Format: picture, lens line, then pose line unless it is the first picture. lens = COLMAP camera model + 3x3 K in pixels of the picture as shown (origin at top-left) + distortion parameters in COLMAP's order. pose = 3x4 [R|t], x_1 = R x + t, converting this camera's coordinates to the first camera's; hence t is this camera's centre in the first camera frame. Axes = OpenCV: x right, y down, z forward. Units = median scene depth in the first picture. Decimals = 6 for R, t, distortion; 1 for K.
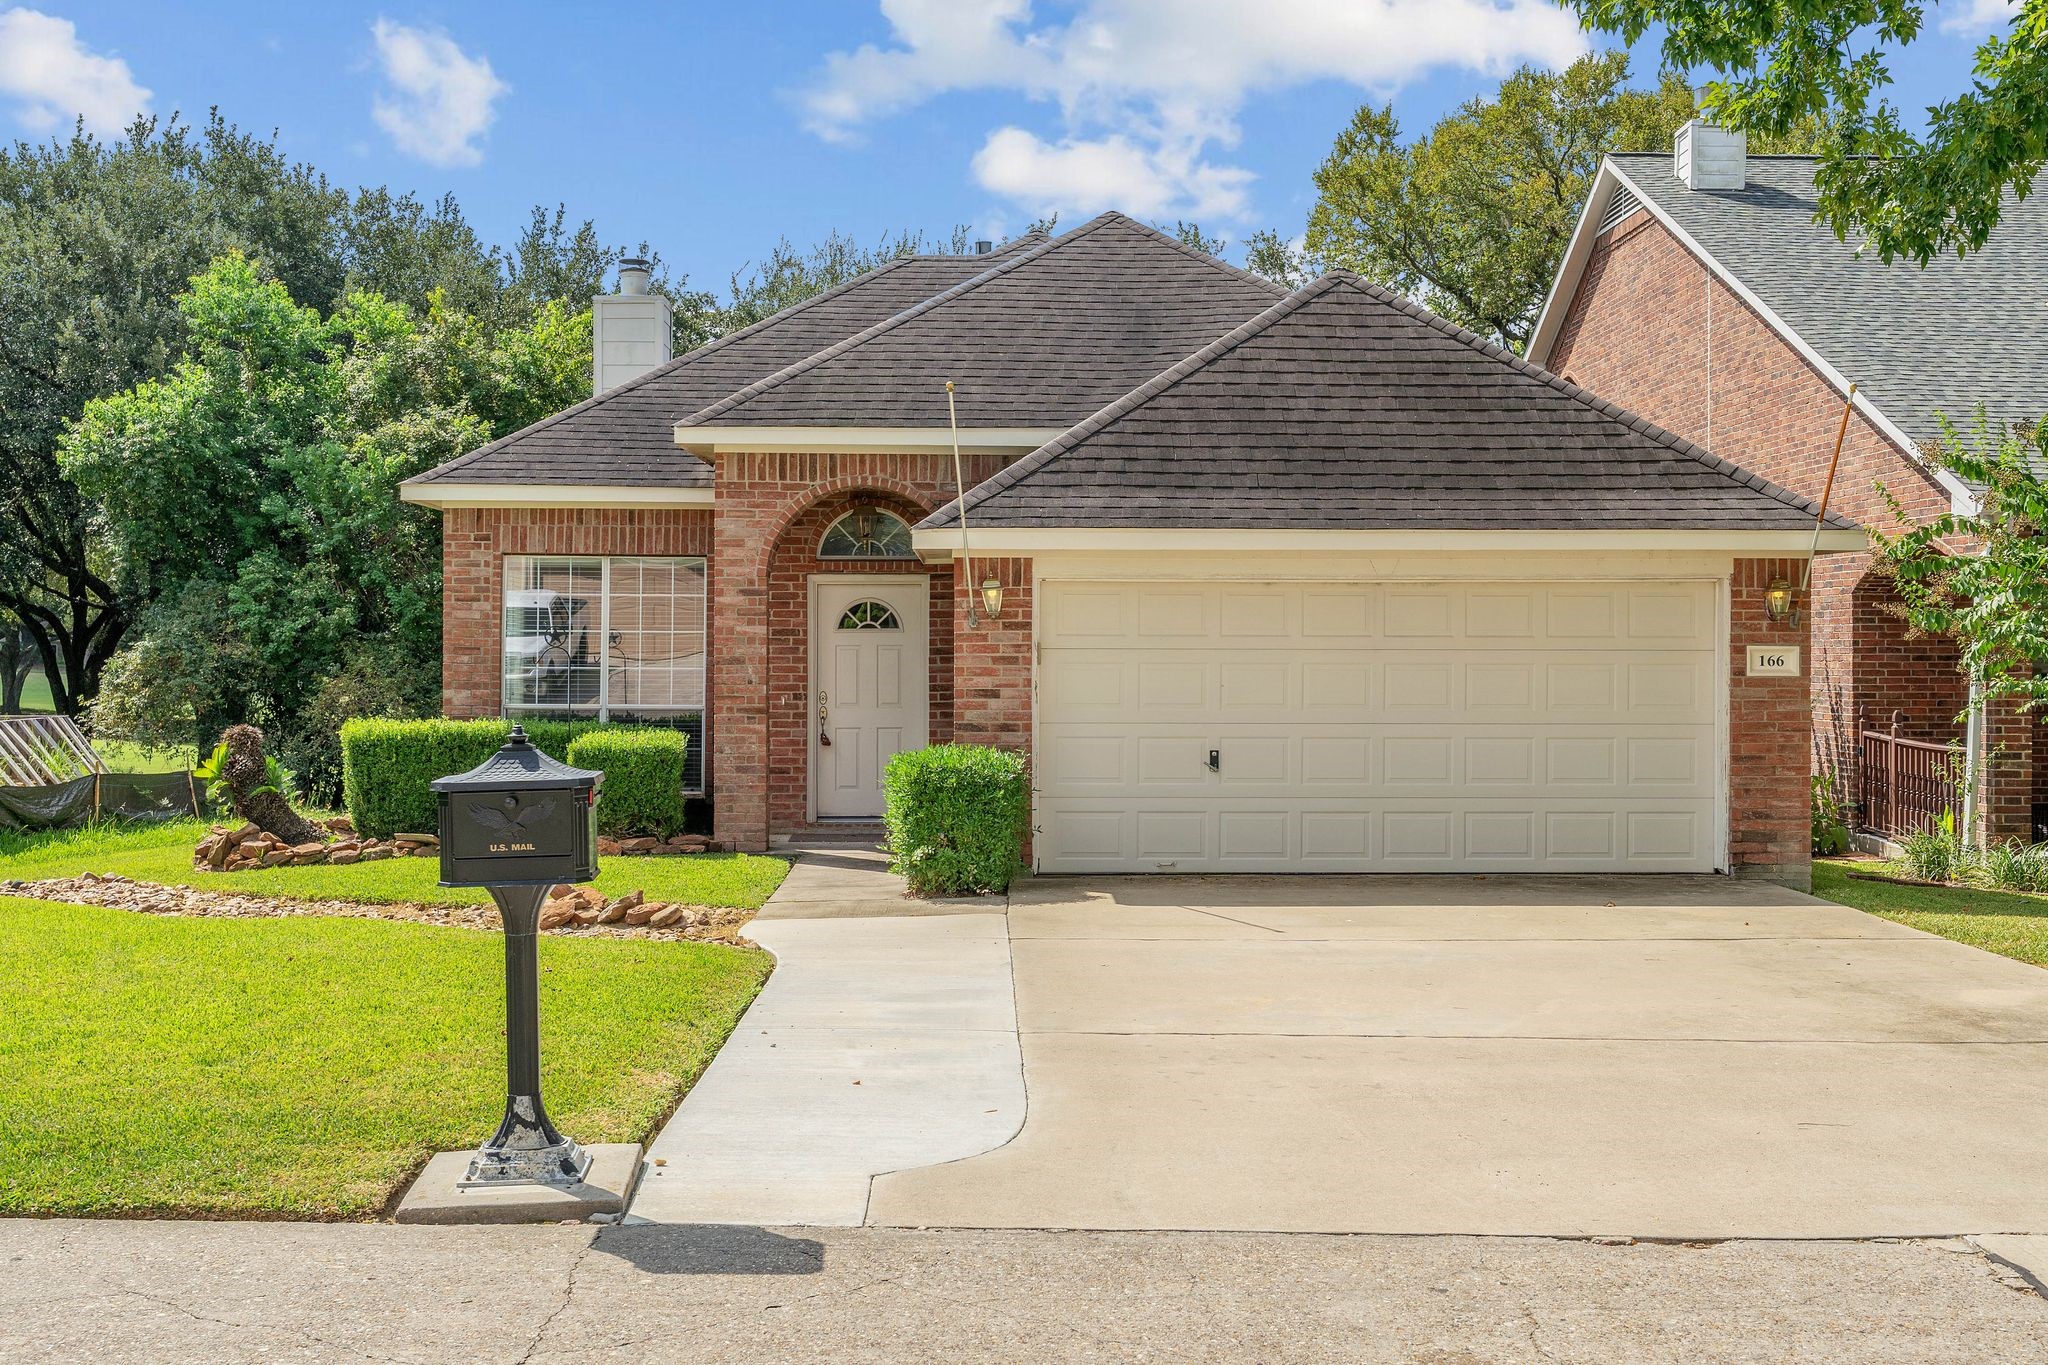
lens RADIAL K [[2454.3, 0, 1024.1], [0, 2454.3, 676.4], [0, 0, 1]] dist [0.020572, 0.000000]
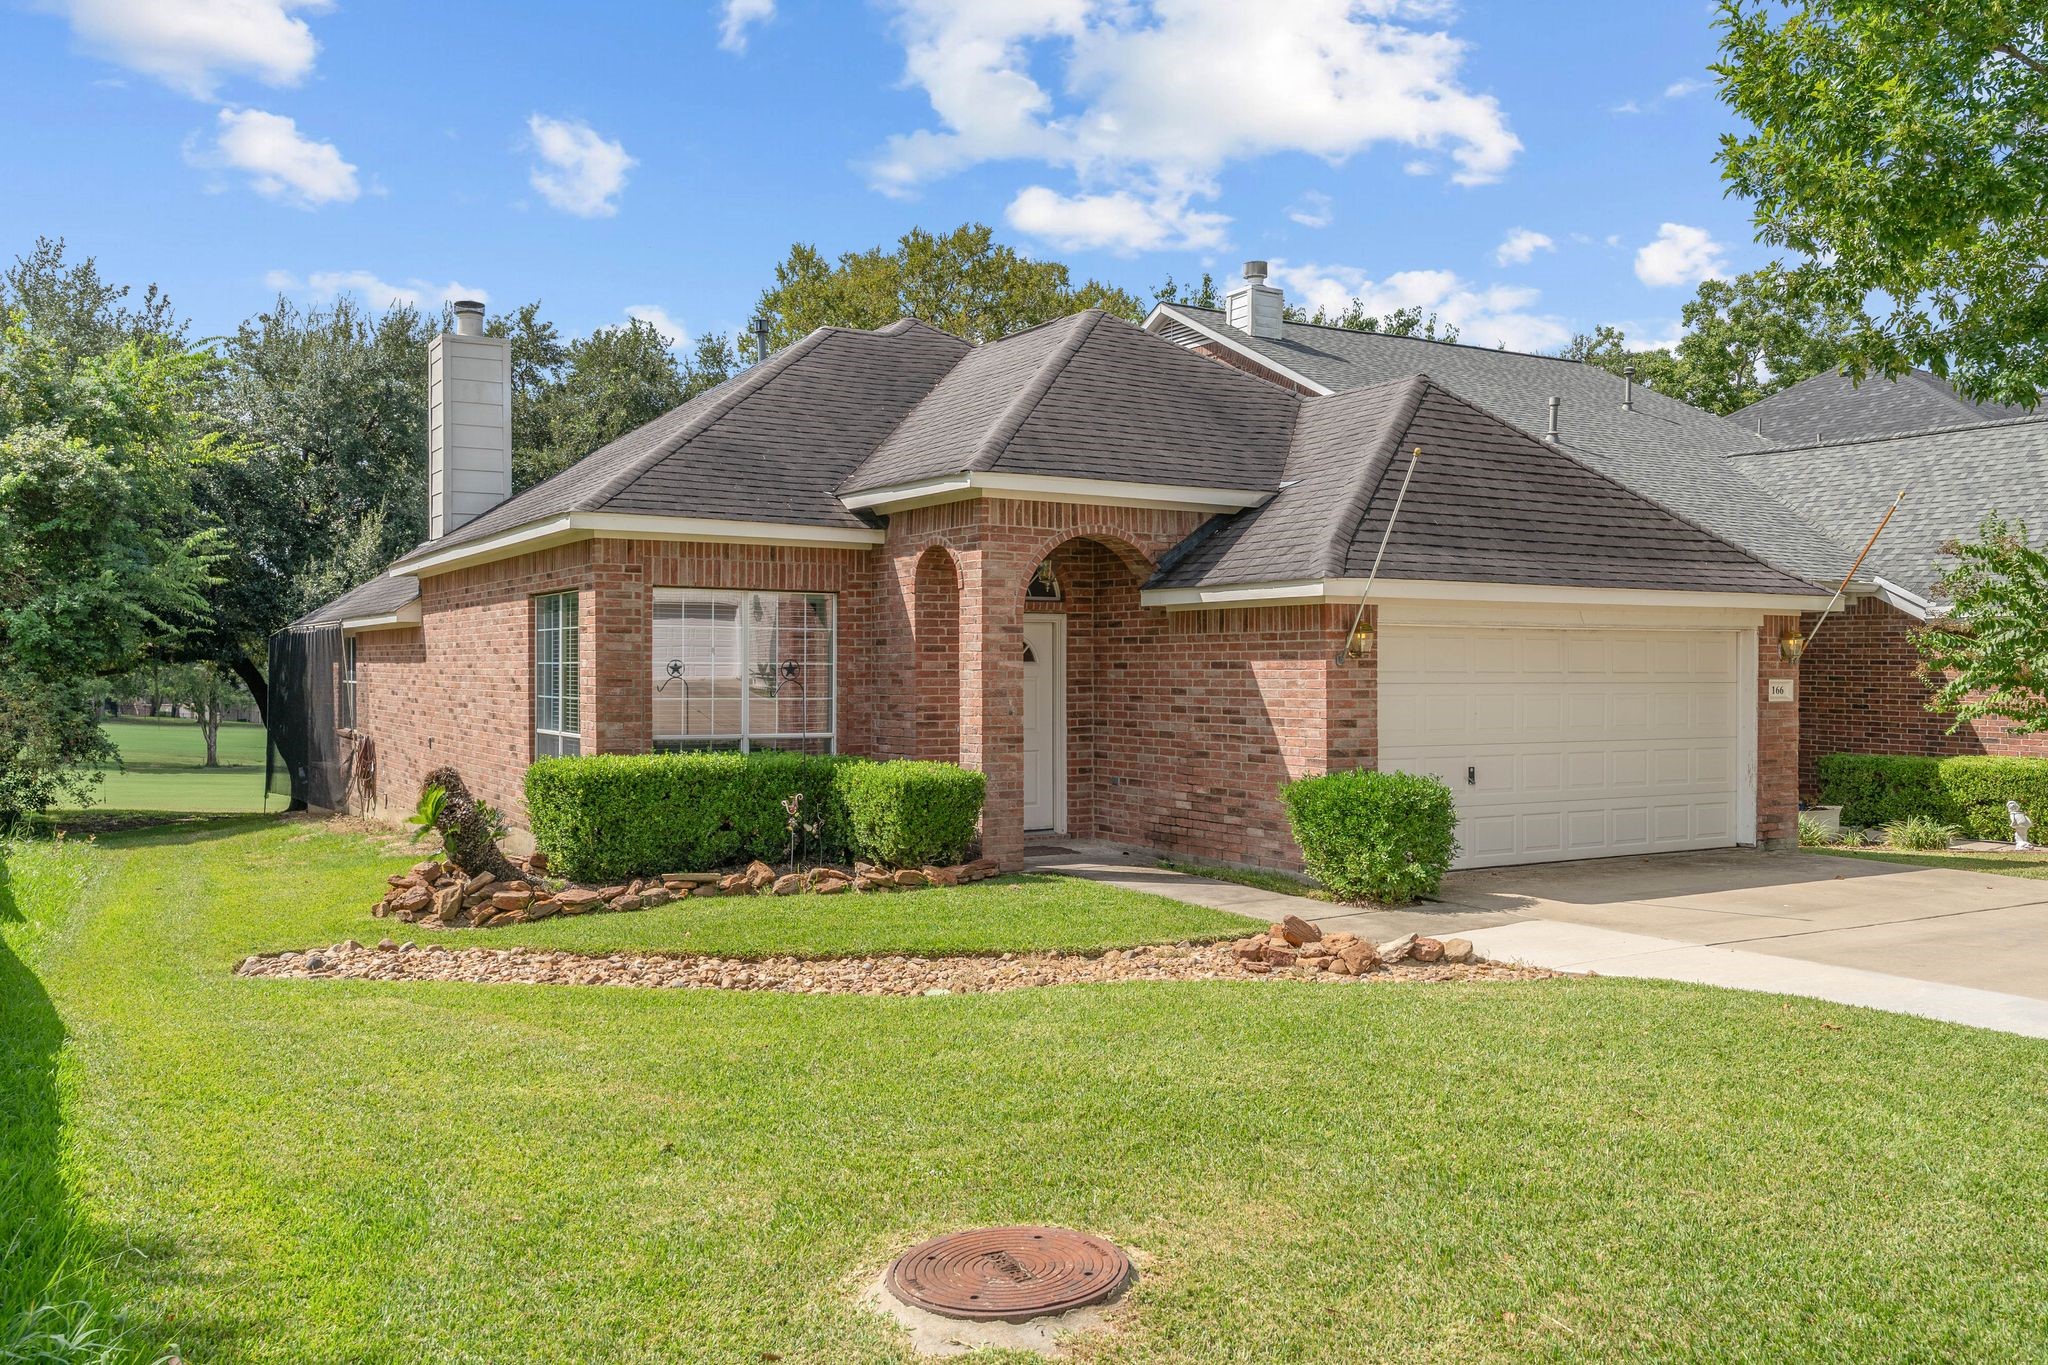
lens RADIAL K [[1750.8, 0, 1023.3], [0, 1750.8, 691.5], [0, 0, 1]] dist [0.004189, 0.001210]
pose [[0.851538, -0.007404, 0.524241, -0.506973], [0.003512, 0.999958, 0.008418, -0.013582], [-0.524282, -0.005327, 0.851528, 0.346240]]
